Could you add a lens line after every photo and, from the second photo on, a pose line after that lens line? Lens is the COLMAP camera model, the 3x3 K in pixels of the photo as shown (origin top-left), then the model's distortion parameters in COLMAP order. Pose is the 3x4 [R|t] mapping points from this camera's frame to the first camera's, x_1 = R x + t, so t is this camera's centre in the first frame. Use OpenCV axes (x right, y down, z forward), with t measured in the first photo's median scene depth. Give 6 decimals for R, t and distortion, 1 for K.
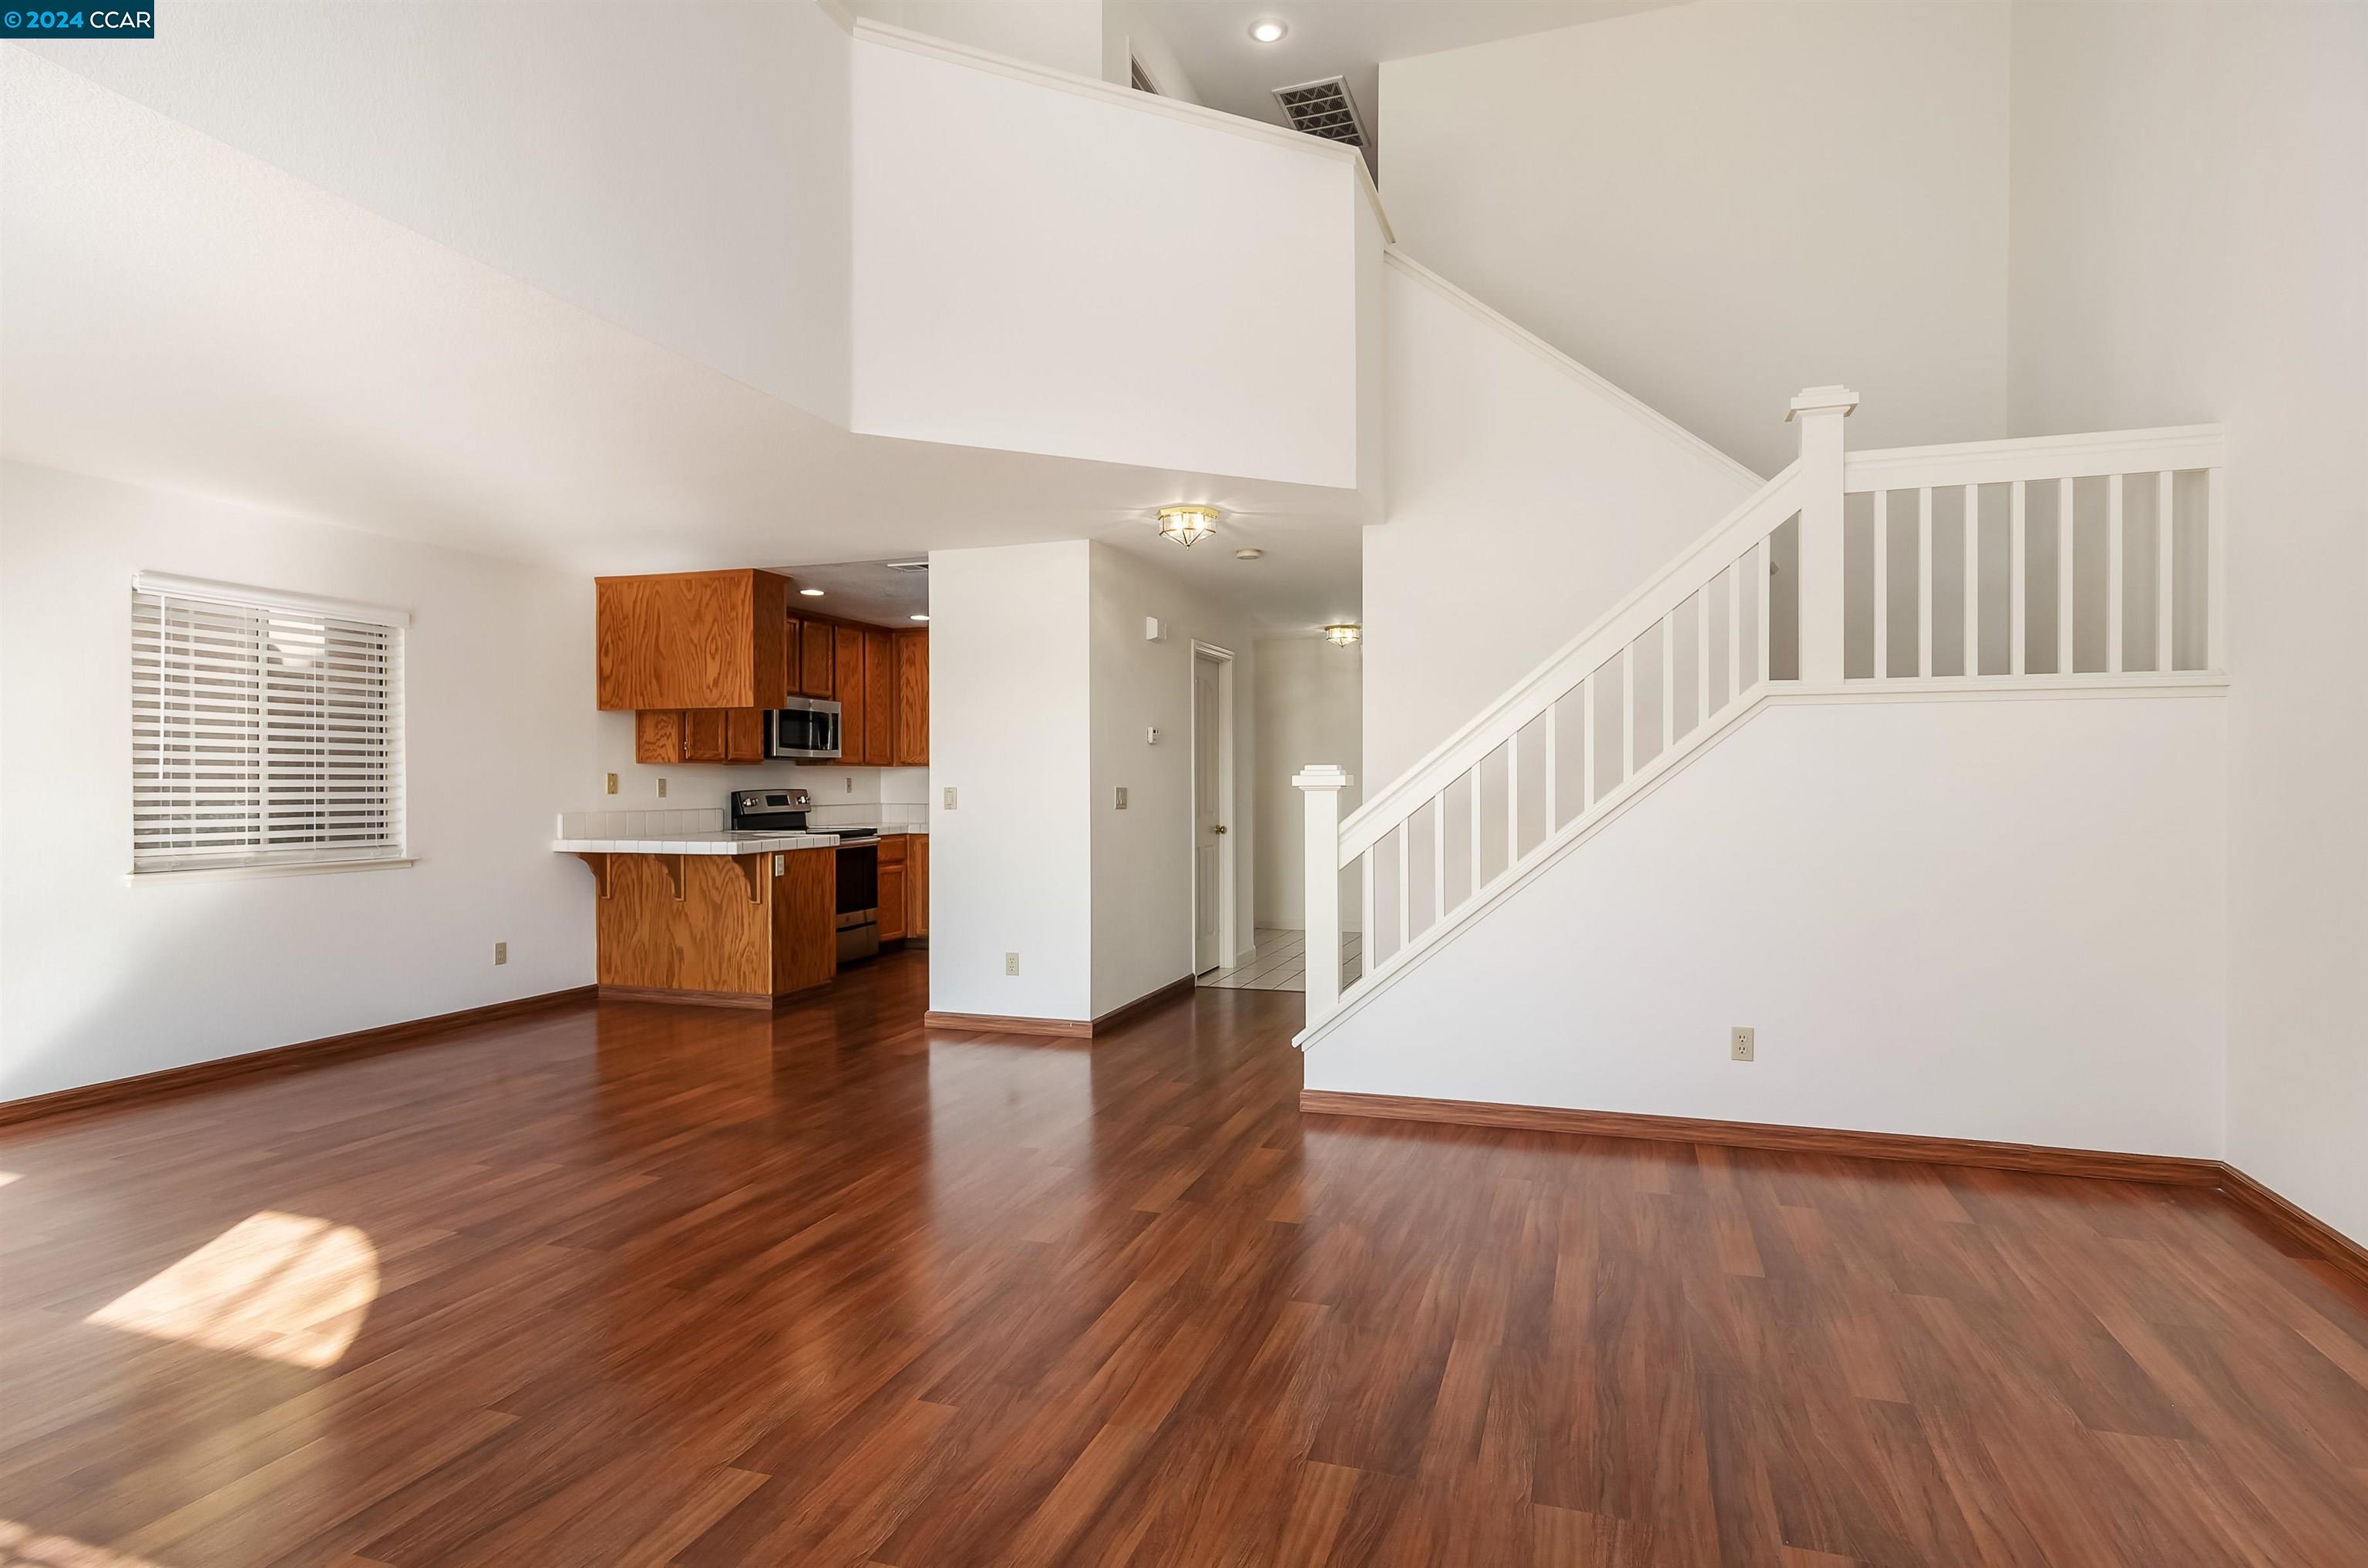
lens RADIAL K [[1267.9, 0, 1186.4], [0, 1267.9, 792.3], [0, 0, 1]] dist [-0.001553, 0.004915]
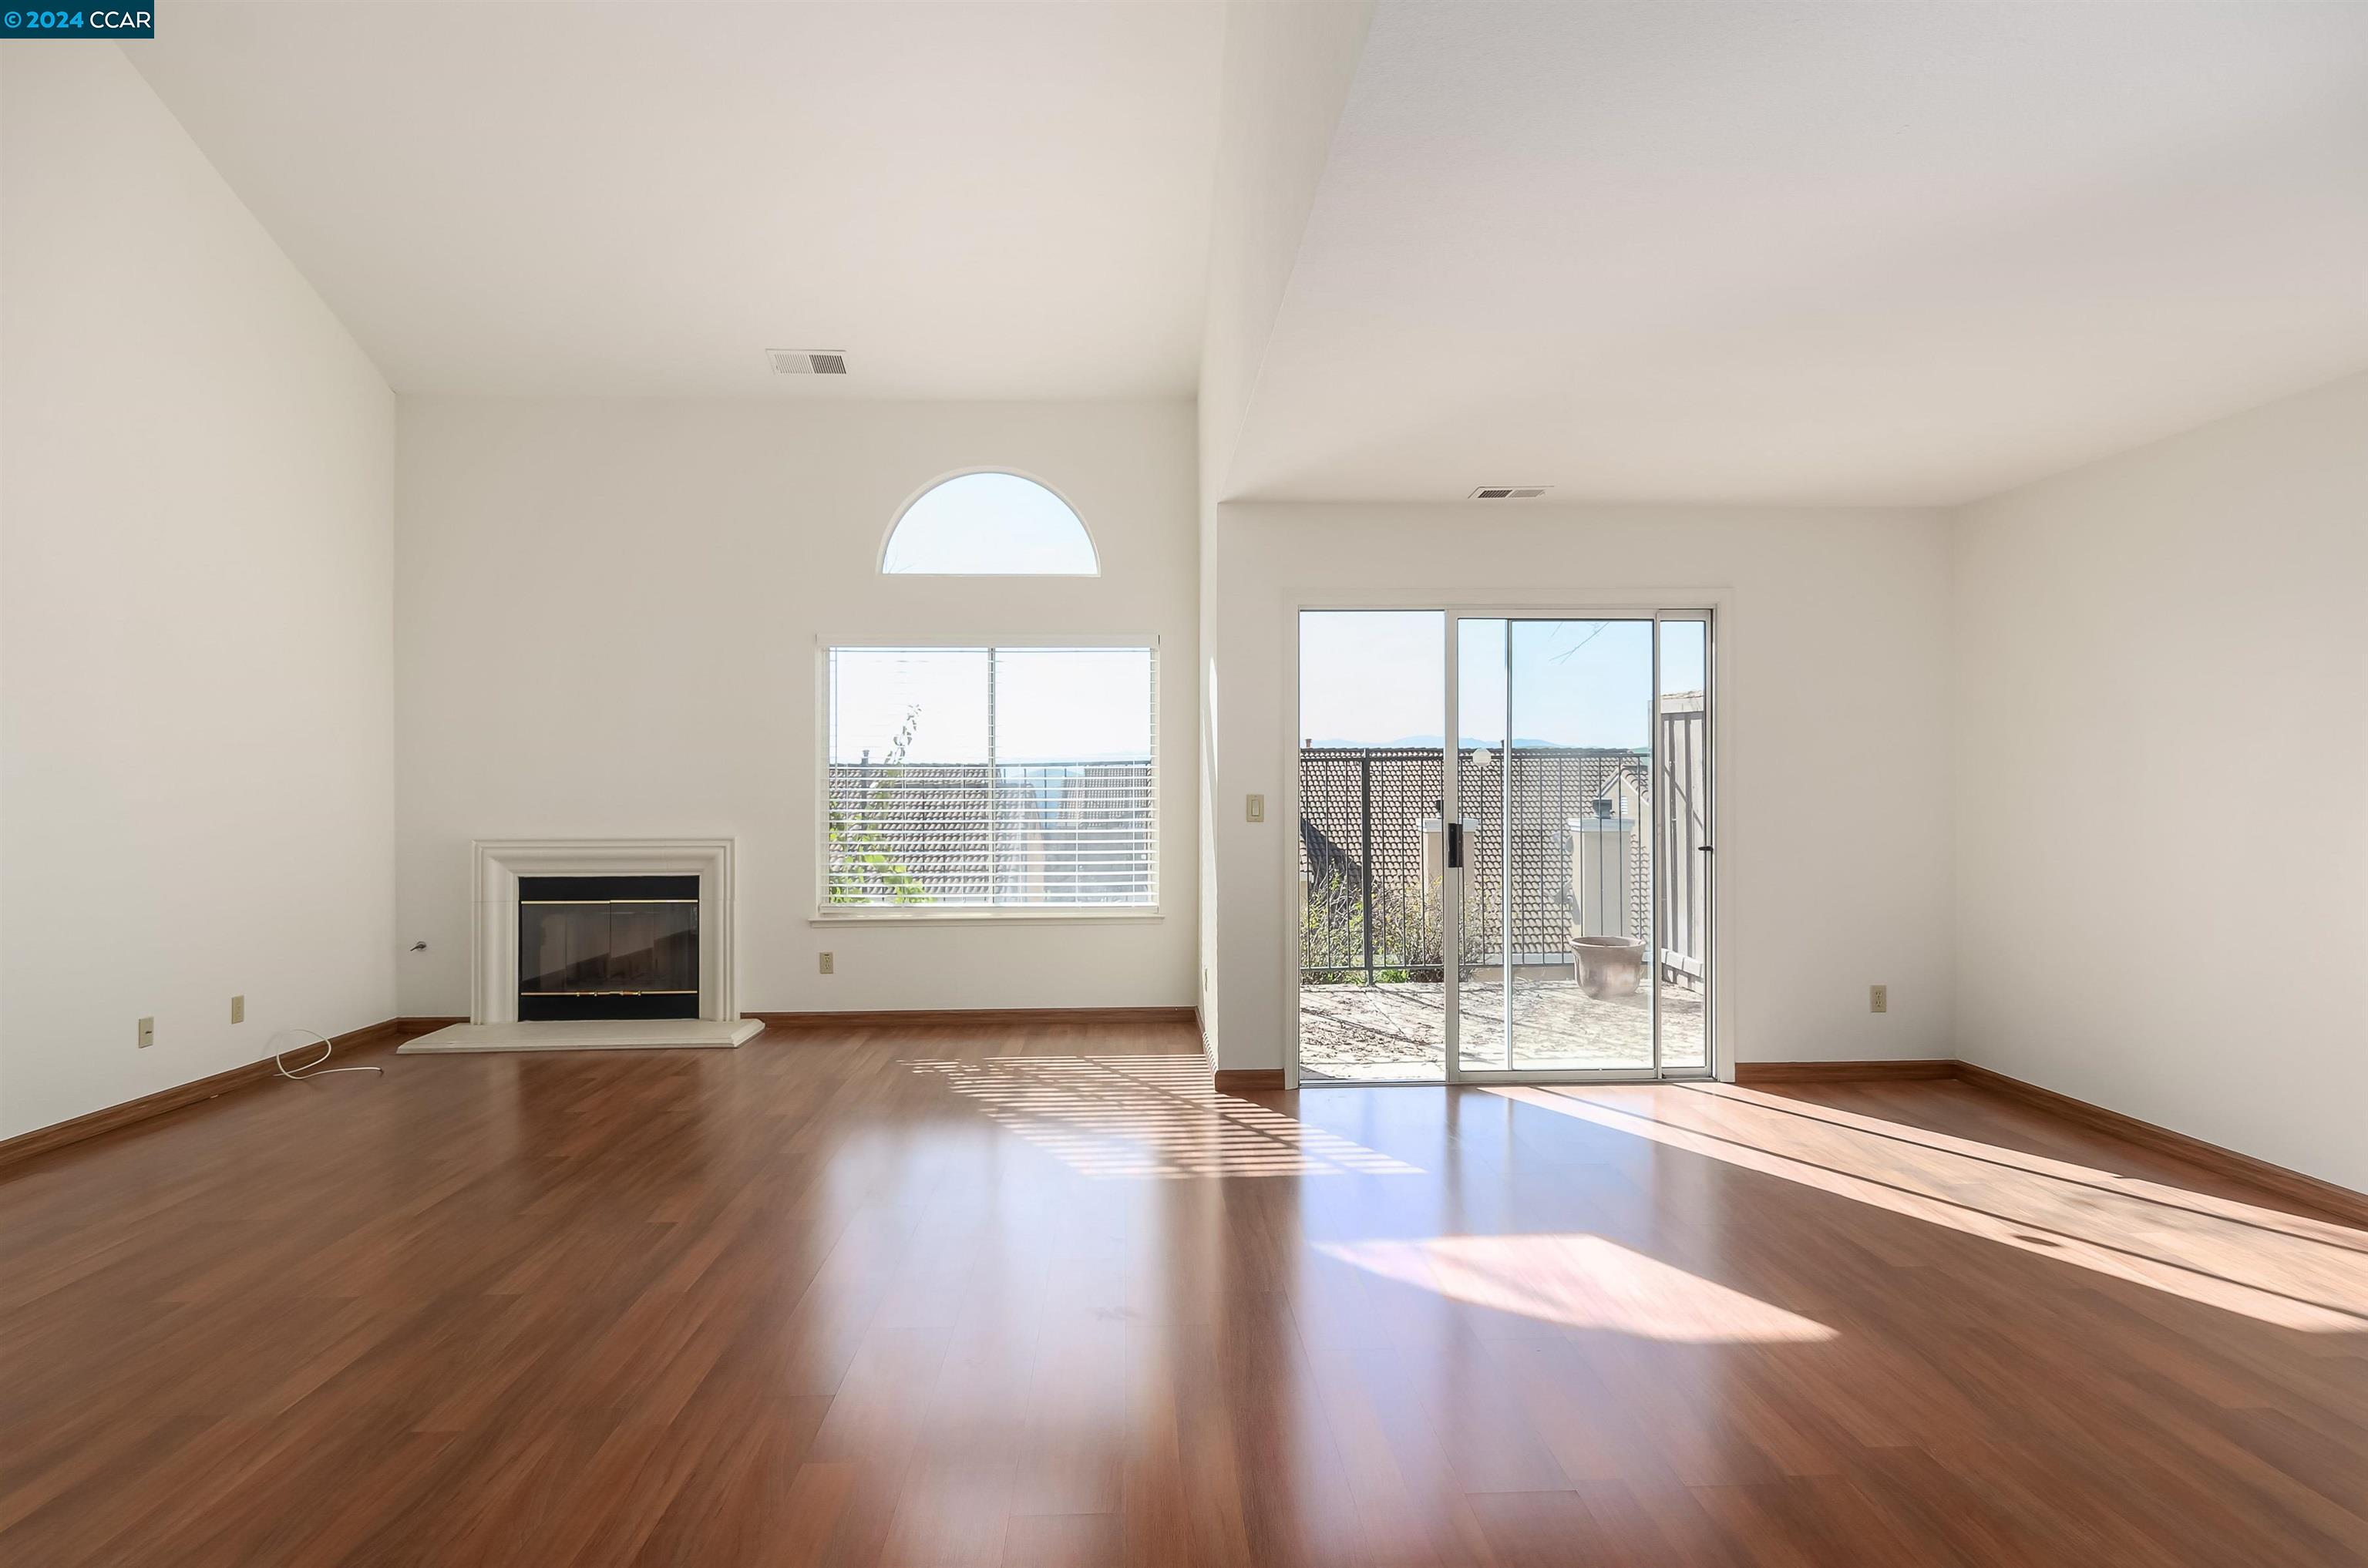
lens RADIAL K [[1267.9, 0, 1182.3], [0, 1267.9, 786.0], [0, 0, 1]] dist [-0.001553, 0.004915]
pose [[-0.932304, 0.002180, -0.361670, -0.024238], [0.000888, 0.999993, 0.003738, -0.006631], [0.361675, 0.003164, -0.932299, 0.840686]]
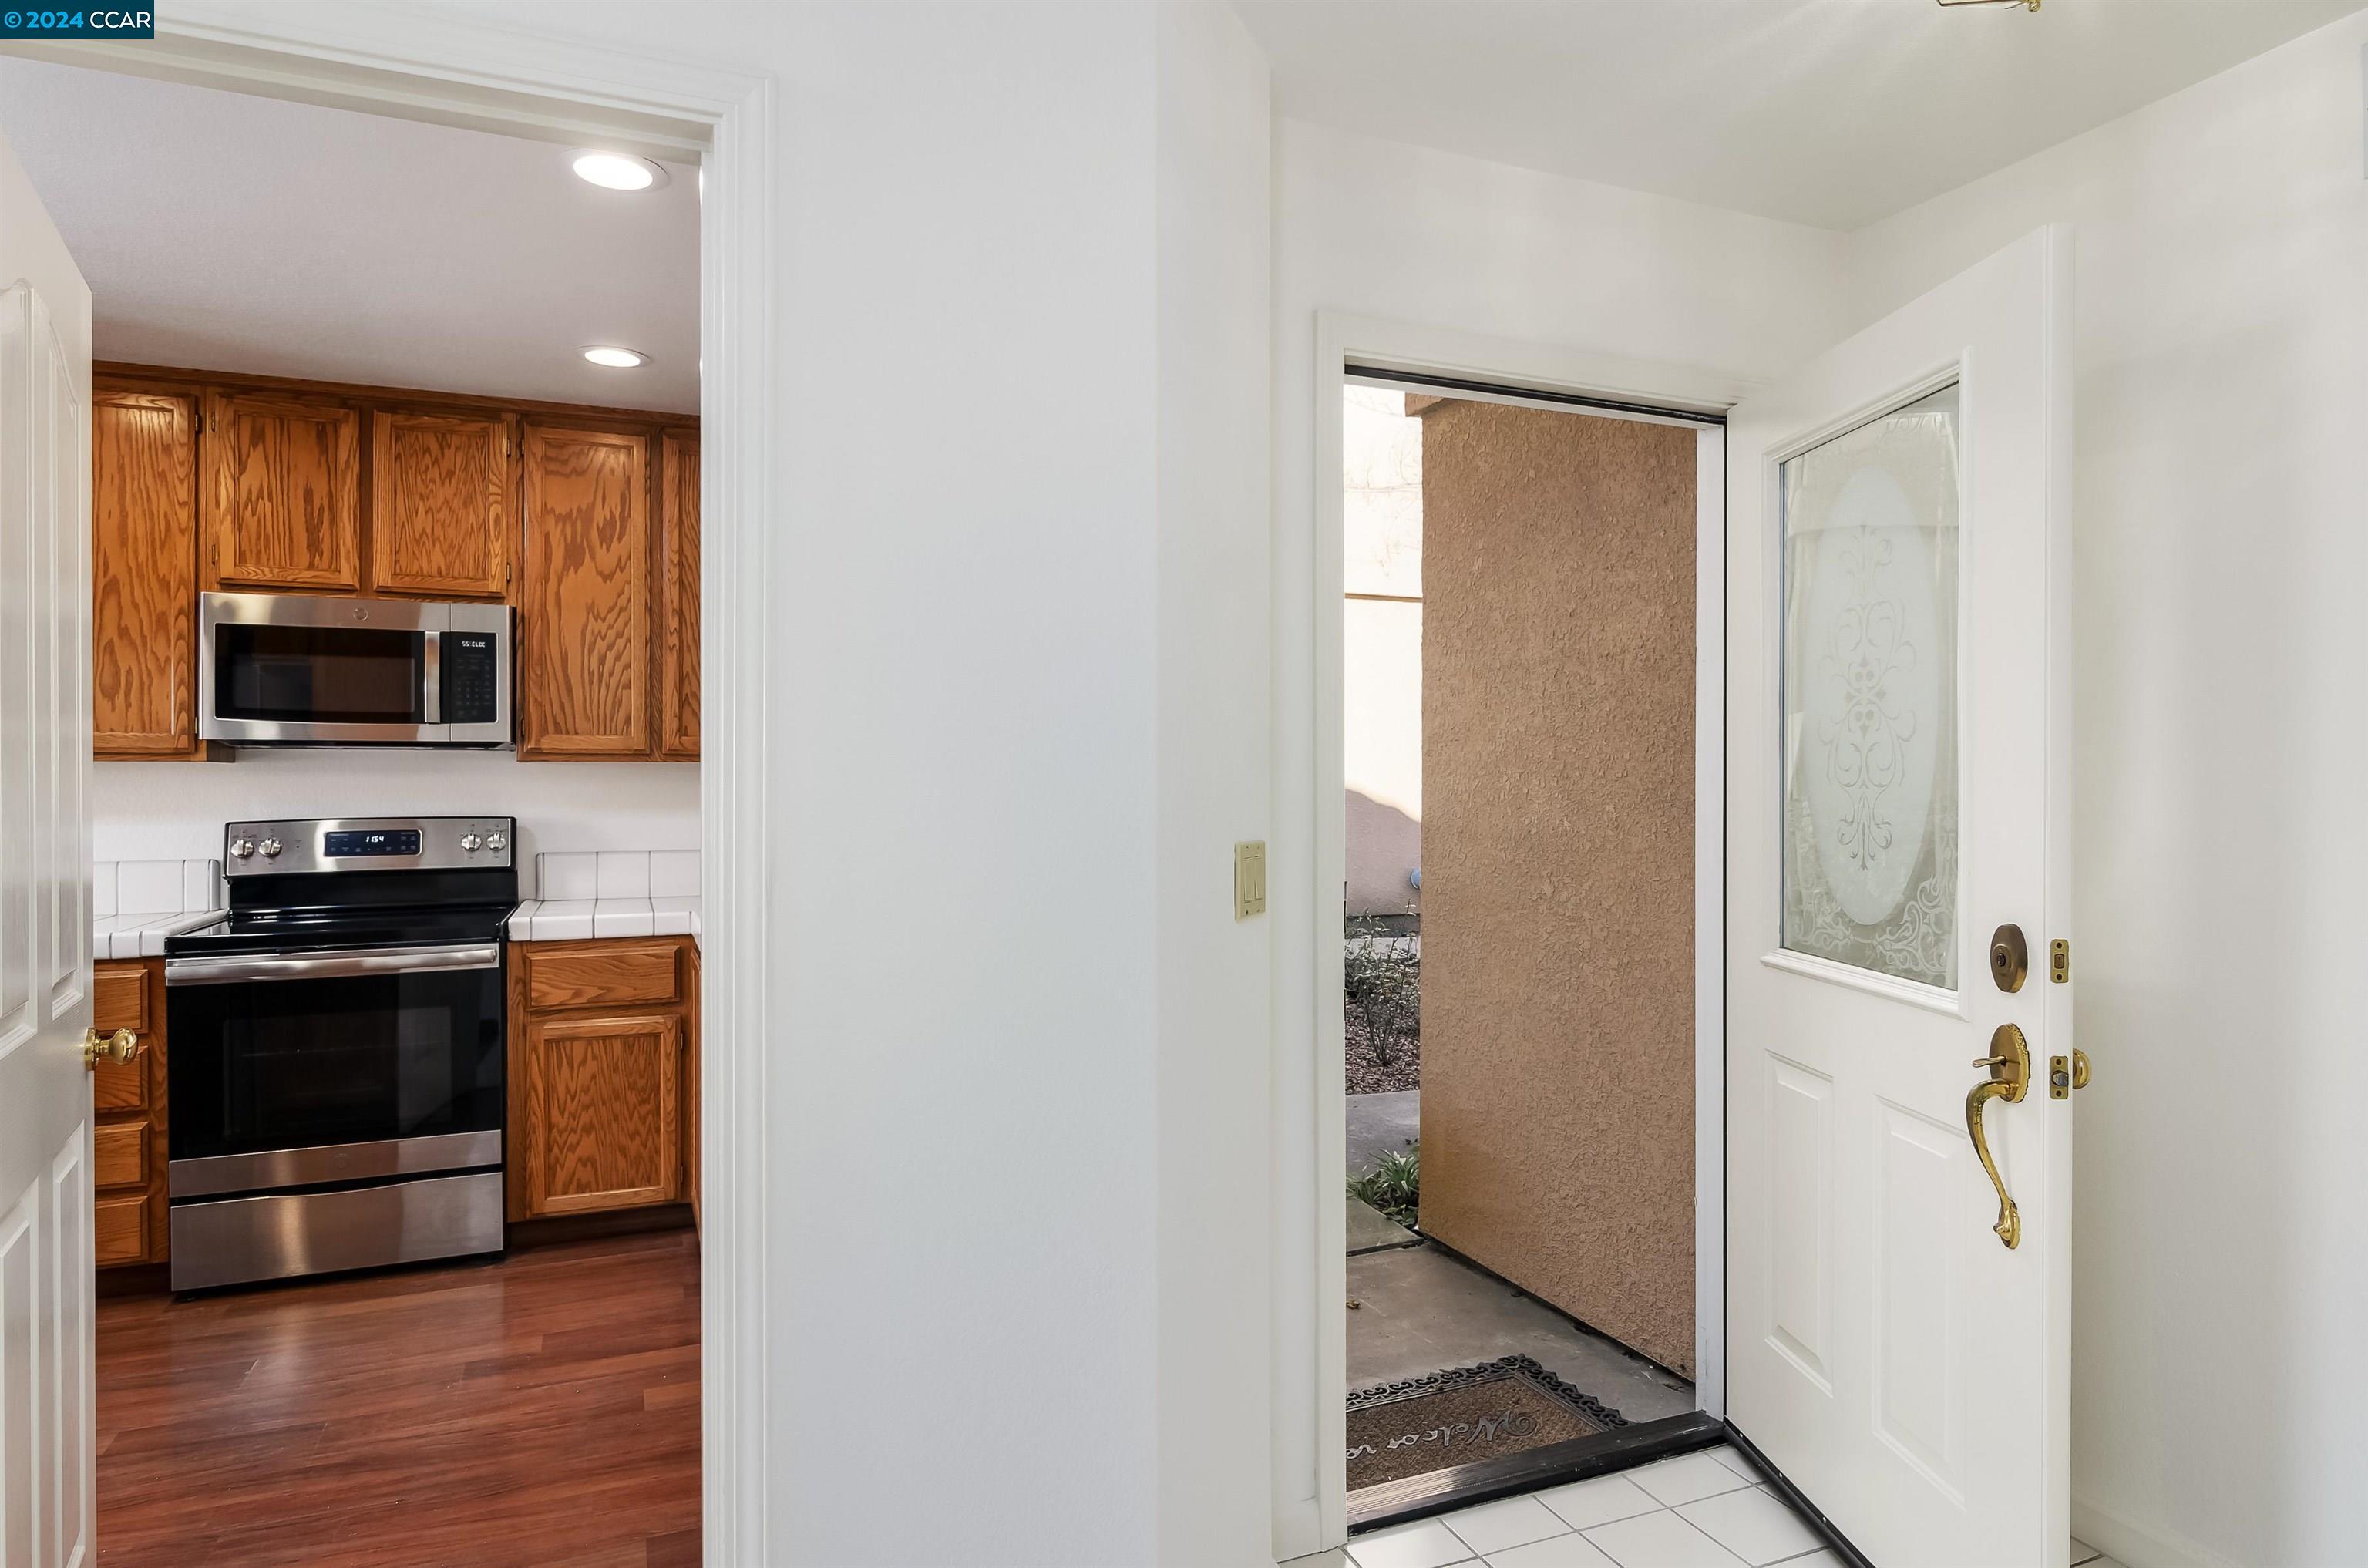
lens RADIAL K [[1394.5, 0, 1206.1], [0, 1394.5, 780.4], [0, 0, 1]] dist [0.000547, 0.005918]
pose [[0.660628, 0.001947, -0.750711, 0.272642], [-0.006386, 0.999975, -0.003026, -0.019303], [0.750687, 0.006793, 0.660624, 1.122019]]
